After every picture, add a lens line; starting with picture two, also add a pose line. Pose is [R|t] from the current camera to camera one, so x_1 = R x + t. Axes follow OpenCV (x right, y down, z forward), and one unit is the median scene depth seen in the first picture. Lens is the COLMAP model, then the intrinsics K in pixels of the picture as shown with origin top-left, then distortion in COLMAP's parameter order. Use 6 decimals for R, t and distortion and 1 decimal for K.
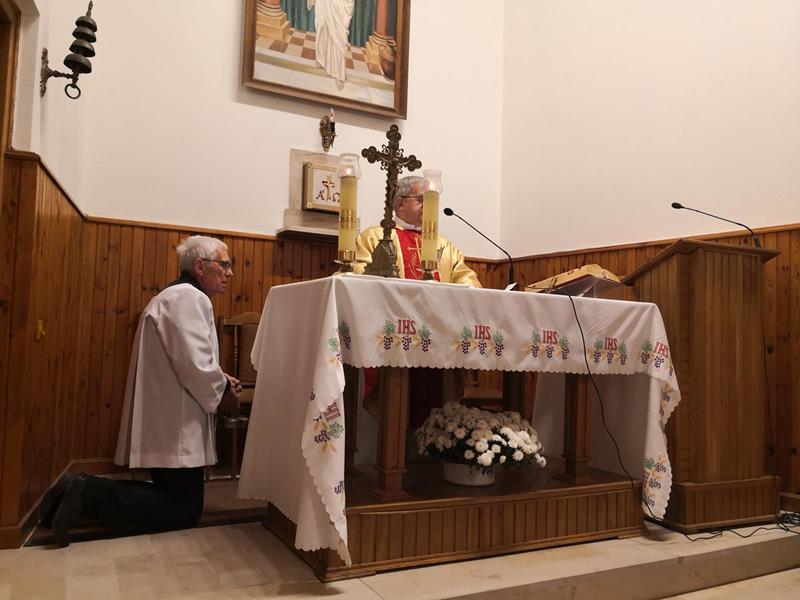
lens RADIAL K [[650.1, 0, 401.5], [0, 650.1, 305.4], [0, 0, 1]] dist [0.030713, -0.063412]
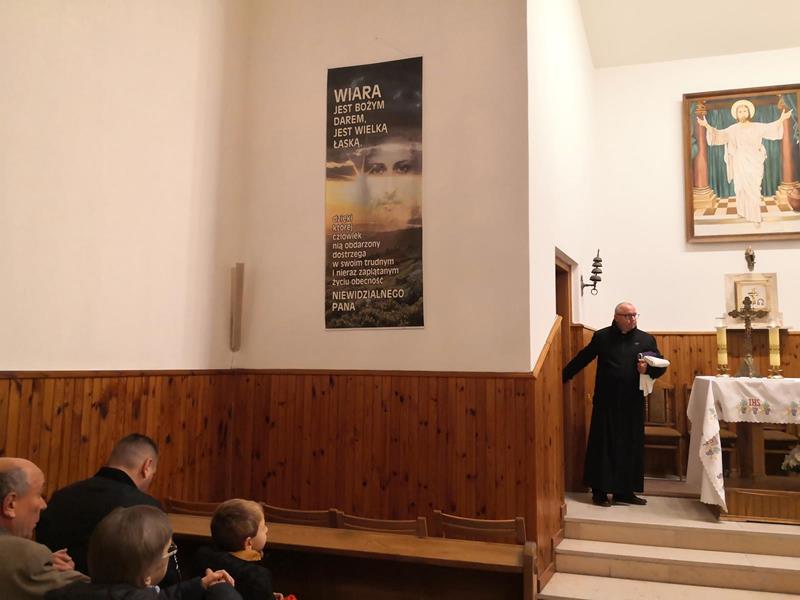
lens RADIAL K [[652.7, 0, 401.3], [0, 652.7, 292.9], [0, 0, 1]] dist [0.033714, -0.052667]
pose [[0.720988, -0.096639, -0.686176, 0.552989], [0.050109, 0.994906, -0.087469, -0.155388], [0.691134, 0.028681, 0.722158, -1.066736]]
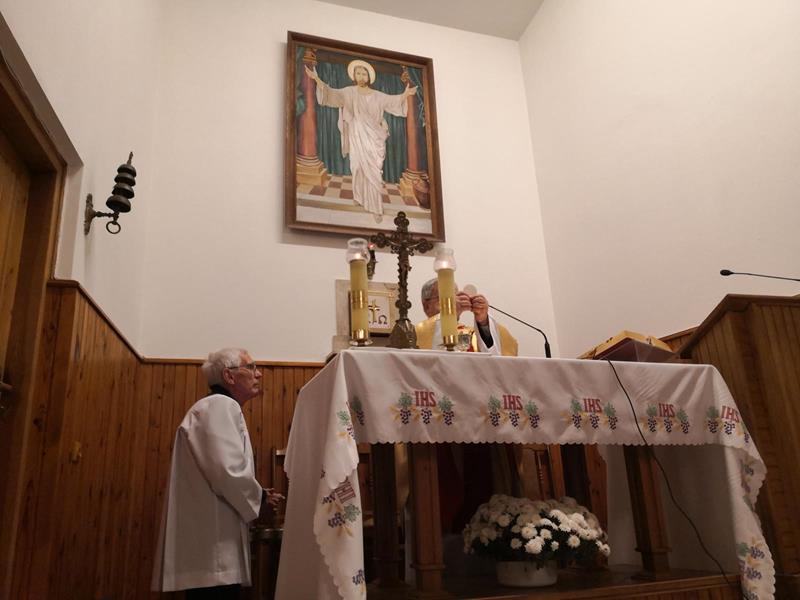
lens RADIAL K [[648.0, 0, 400.6], [0, 648.0, 308.5], [0, 0, 1]] dist [0.013482, -0.019772]
pose [[0.984884, -0.121711, -0.123249, 0.088103], [0.087474, 0.963613, -0.252583, 0.118487], [0.149507, 0.237983, 0.959694, 0.054026]]
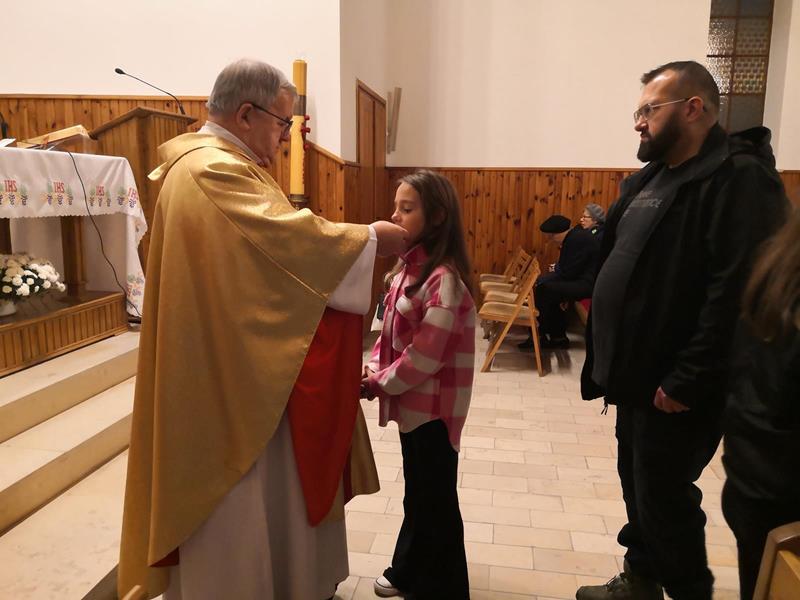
lens RADIAL K [[650.1, 0, 401.5], [0, 650.1, 305.4], [0, 0, 1]] dist [0.030713, -0.063412]
pose [[0.596735, -0.166214, 0.785035, -0.370207], [-0.042400, 0.970414, 0.237695, -0.052340], [-0.801317, -0.175126, 0.572033, -0.245249]]
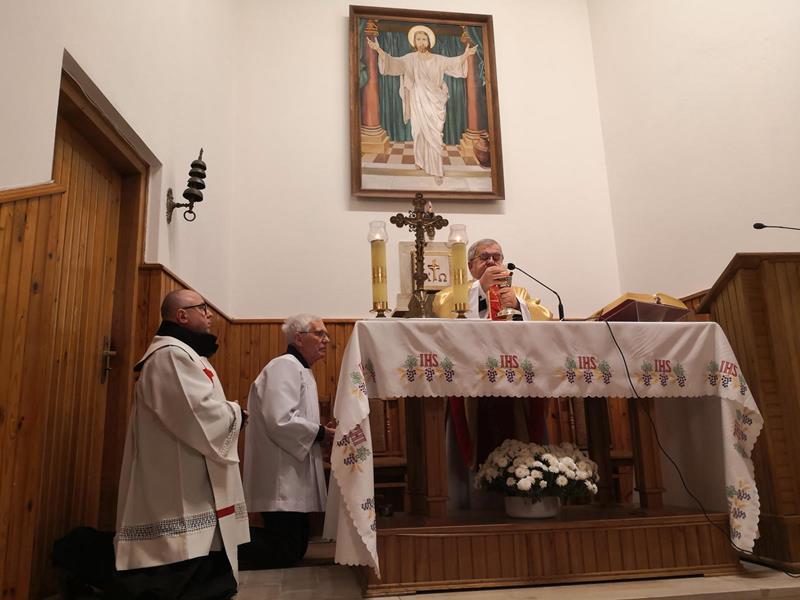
lens RADIAL K [[650.1, 0, 401.5], [0, 650.1, 305.4], [0, 0, 1]] dist [0.030713, -0.063412]
pose [[0.940803, -0.135106, -0.310864, 0.271001], [0.080445, 0.979923, -0.182429, 0.117937], [0.329270, 0.146622, 0.932782, -0.053727]]
